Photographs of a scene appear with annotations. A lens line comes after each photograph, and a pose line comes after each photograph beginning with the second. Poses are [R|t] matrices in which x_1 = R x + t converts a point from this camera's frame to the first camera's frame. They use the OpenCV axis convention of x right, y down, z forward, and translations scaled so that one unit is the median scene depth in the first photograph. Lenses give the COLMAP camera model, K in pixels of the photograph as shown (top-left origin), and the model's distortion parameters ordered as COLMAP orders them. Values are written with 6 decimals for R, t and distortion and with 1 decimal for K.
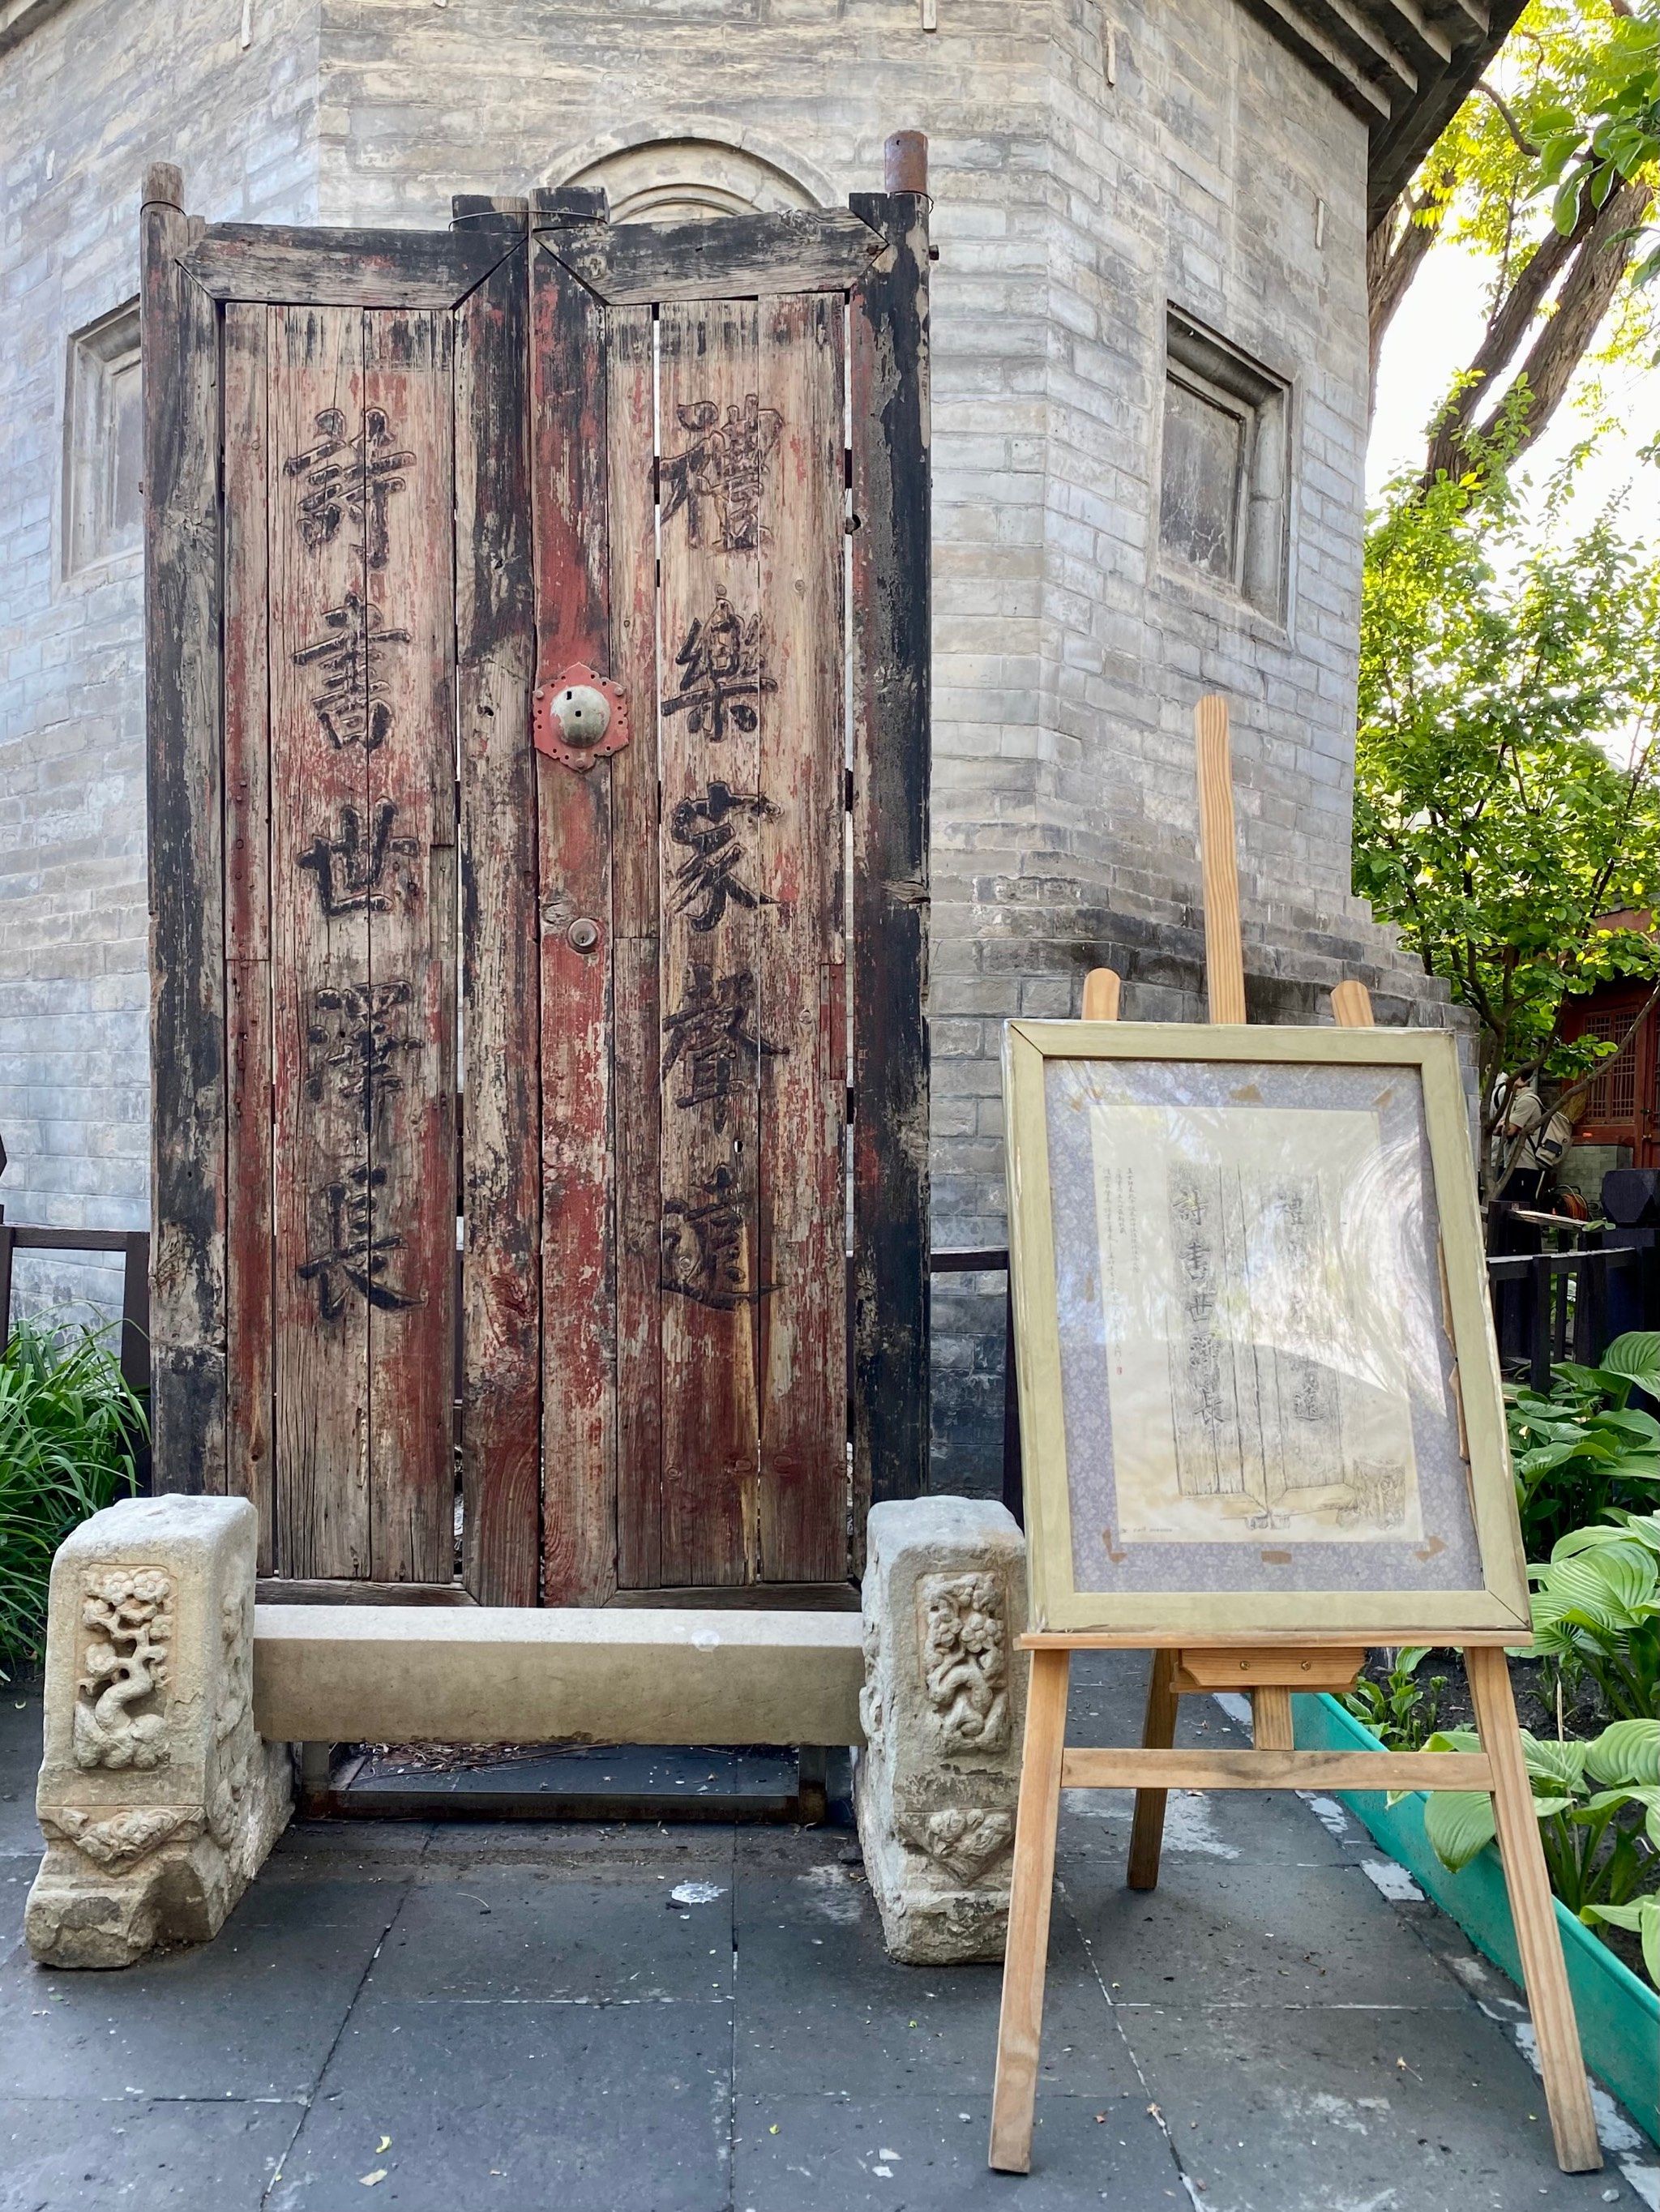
lens RADIAL K [[1867.8, 0, 826.7], [0, 1867.8, 1222.8], [0, 0, 1]] dist [0.039650, -0.020435]
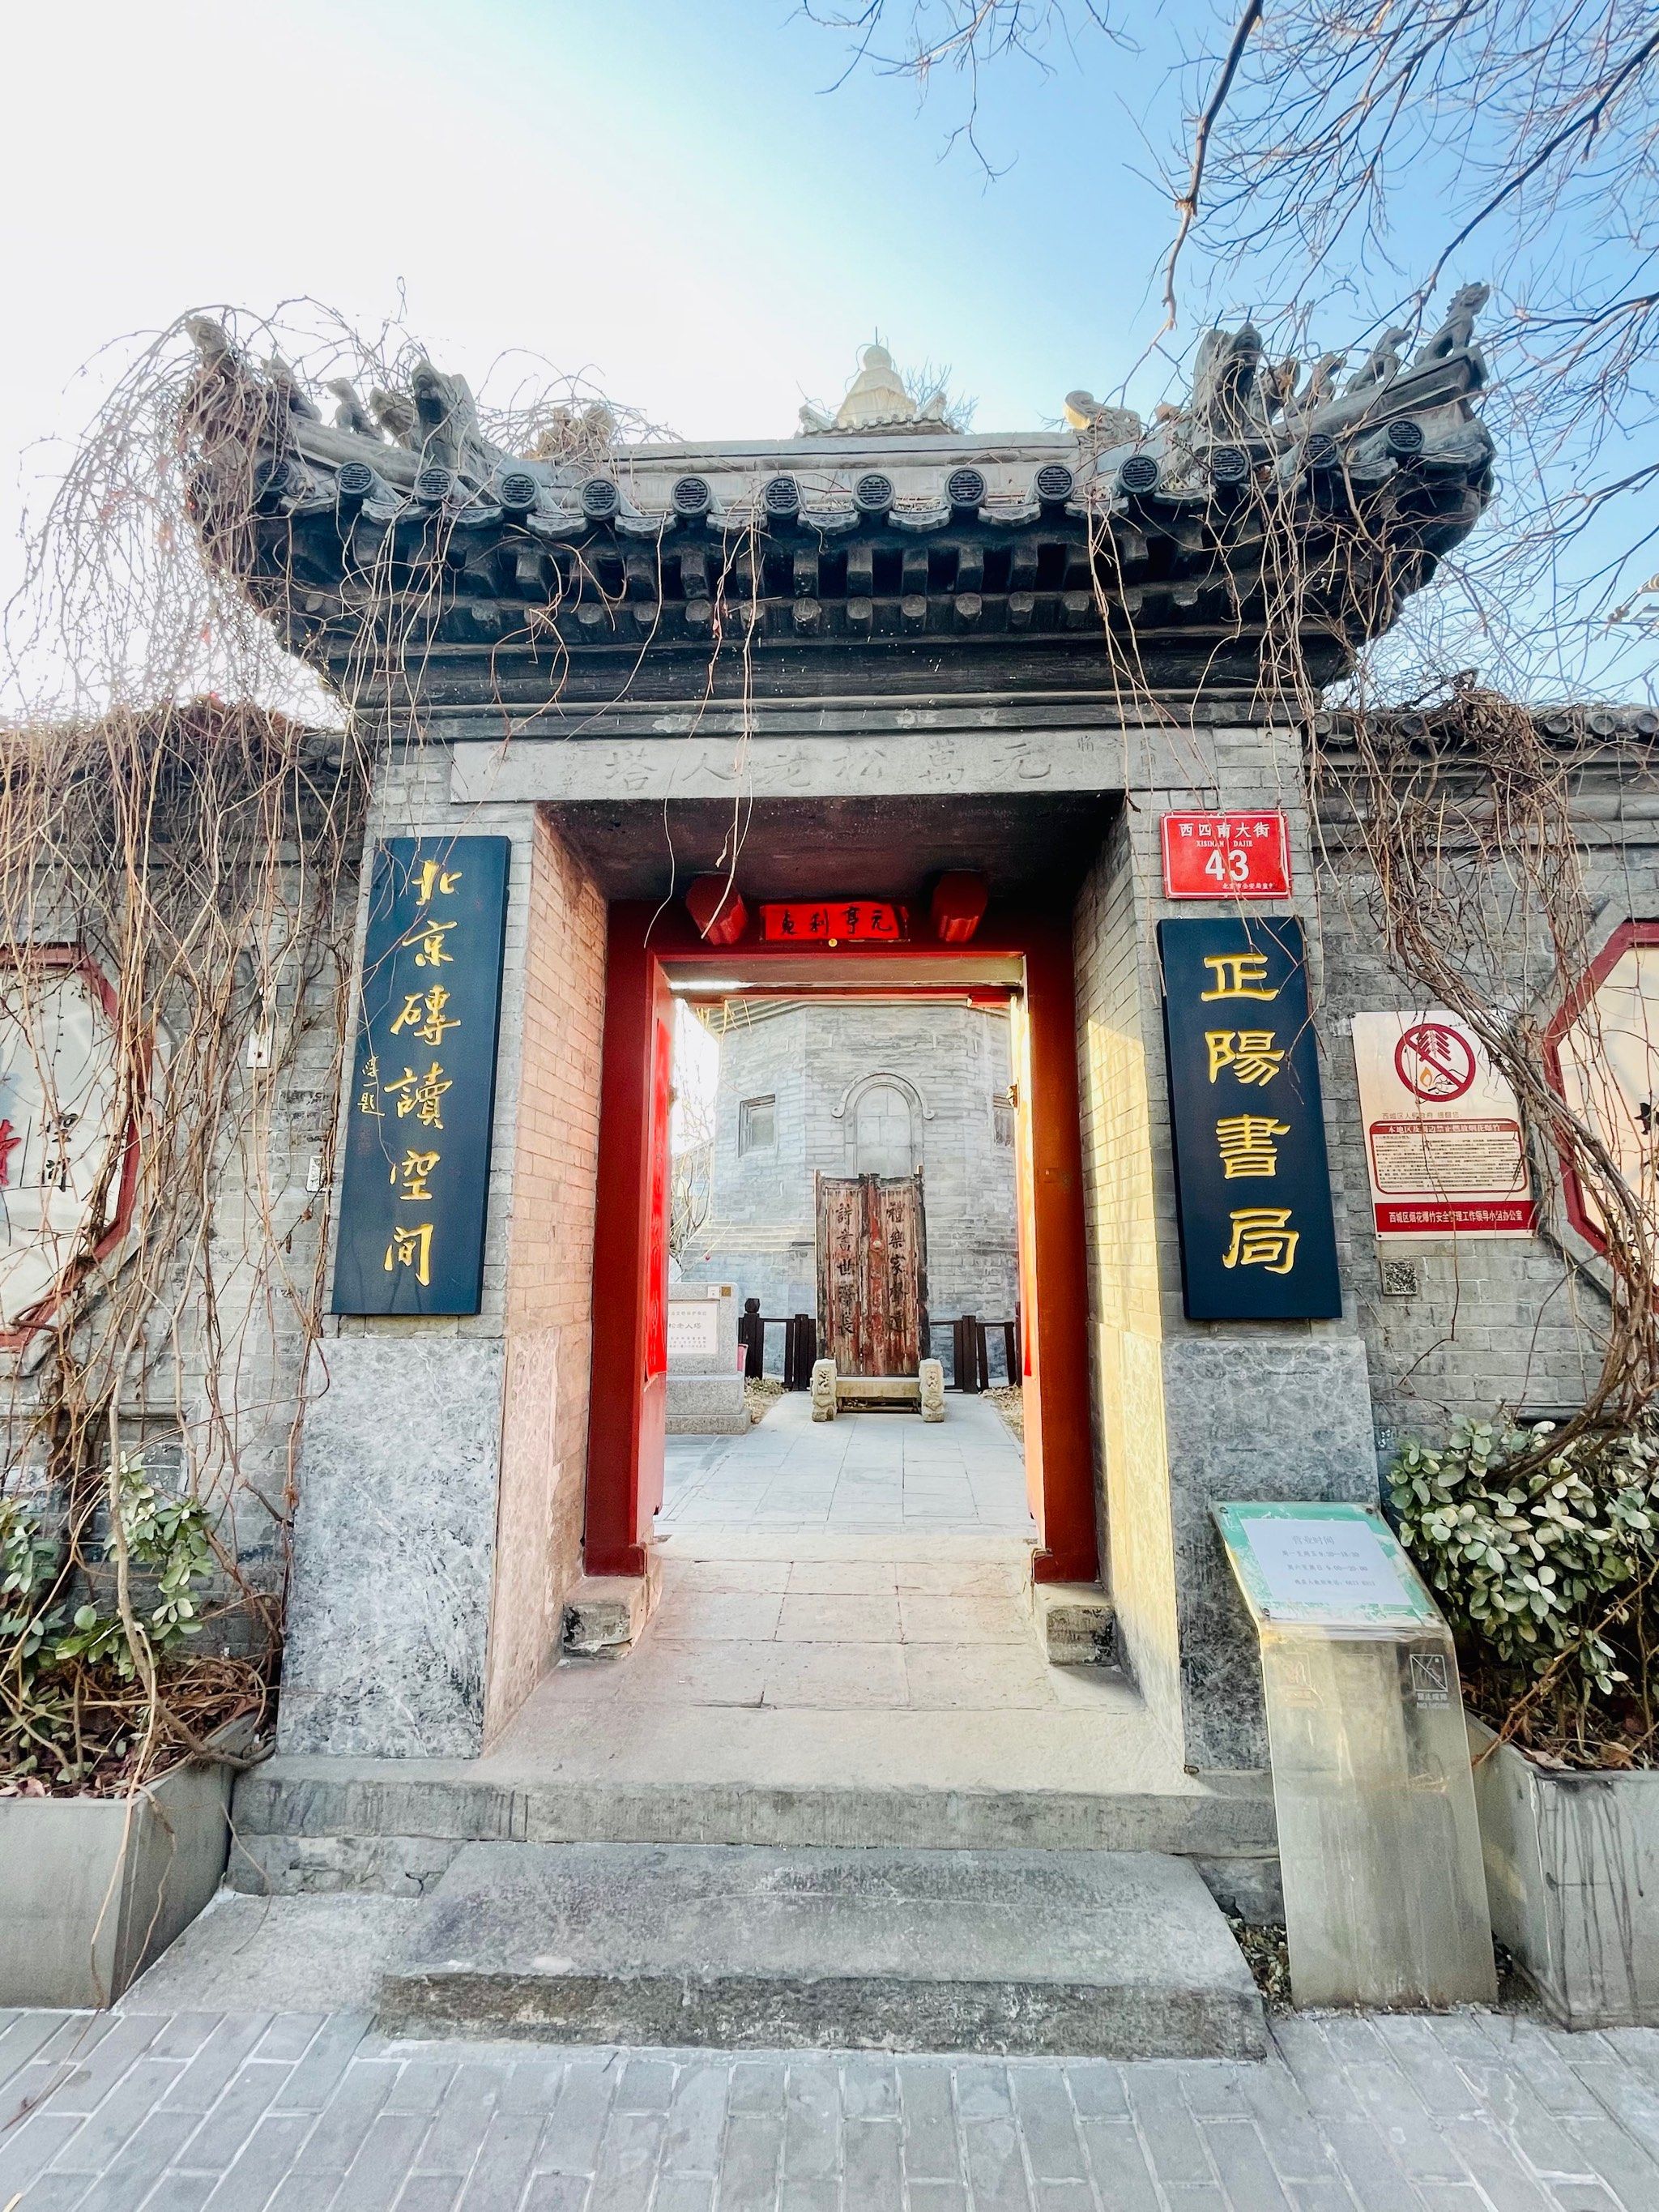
lens RADIAL K [[892.1, 0, 828.7], [0, 892.1, 1109.5], [0, 0, 1]] dist [-0.008352, 0.000984]
pose [[0.992482, -0.032940, -0.117878, 0.099073], [0.009154, 0.980383, -0.196889, -0.113986], [0.122051, 0.194330, 0.973314, -2.357676]]
